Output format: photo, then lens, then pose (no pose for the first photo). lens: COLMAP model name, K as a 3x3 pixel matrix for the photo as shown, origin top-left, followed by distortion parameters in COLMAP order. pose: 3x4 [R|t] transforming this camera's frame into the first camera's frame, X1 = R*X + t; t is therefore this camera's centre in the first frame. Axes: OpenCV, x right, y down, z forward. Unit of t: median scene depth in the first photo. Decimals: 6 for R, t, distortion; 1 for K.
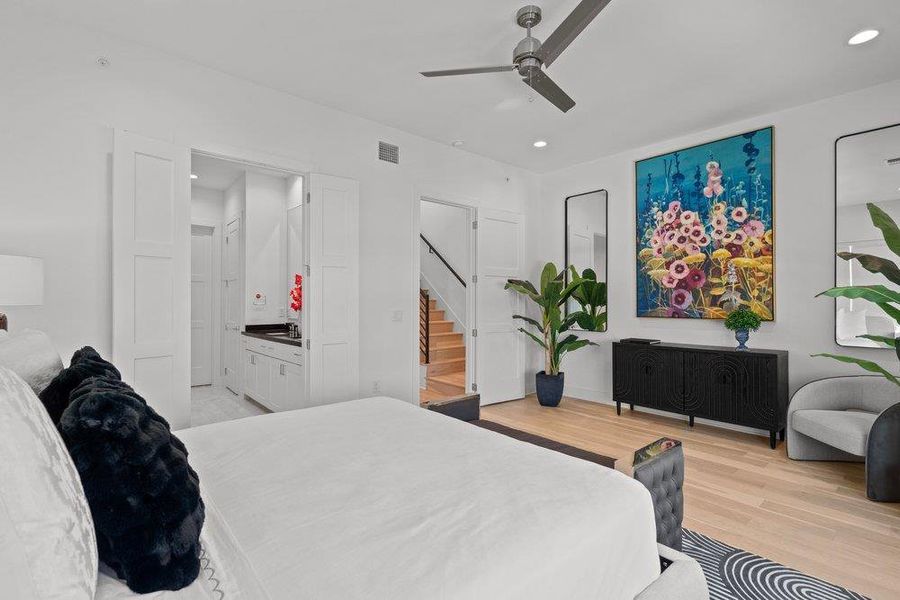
lens RADIAL K [[414.2, 0, 448.9], [0, 414.2, 301.4], [0, 0, 1]] dist [-0.003478, -0.000104]
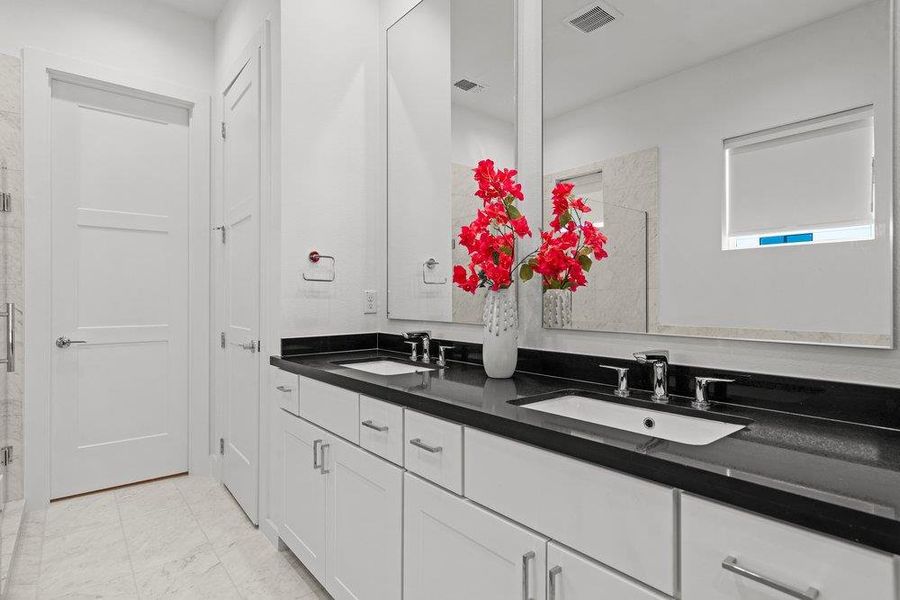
lens RADIAL K [[465.4, 0, 449.7], [0, 465.4, 300.0], [0, 0, 1]] dist [-0.002664, 0.000141]
pose [[0.999741, -0.006748, -0.021742, -0.339647], [0.006947, 0.999935, 0.009092, 0.021968], [0.021679, -0.009240, 0.999722, 0.607673]]
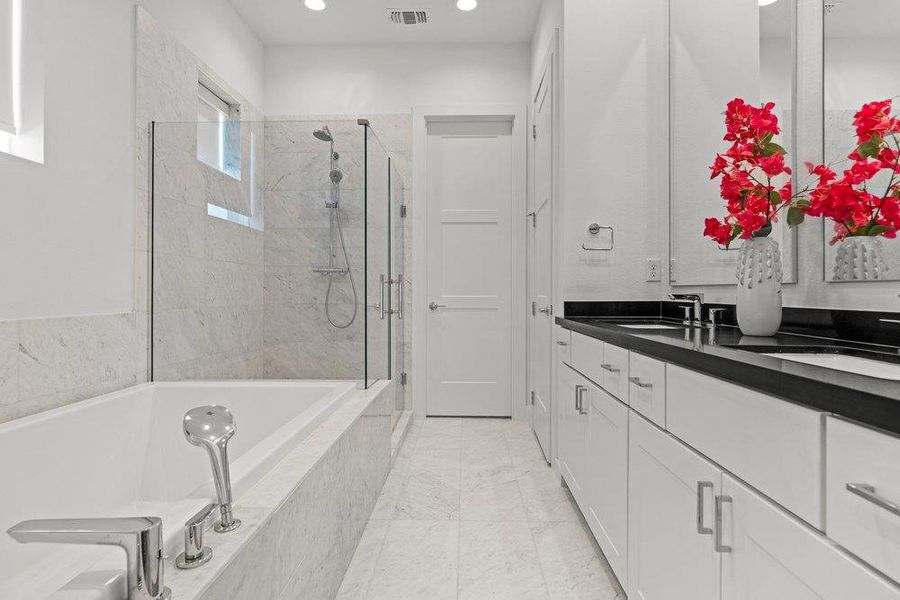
lens RADIAL K [[465.7, 0, 448.2], [0, 465.7, 293.4], [0, 0, 1]] dist [-0.002287, 0.002818]
pose [[0.737929, -0.000528, -0.674878, -0.268078], [0.006188, 0.999963, 0.005984, 0.045867], [0.674850, -0.008592, 0.737905, 0.587318]]
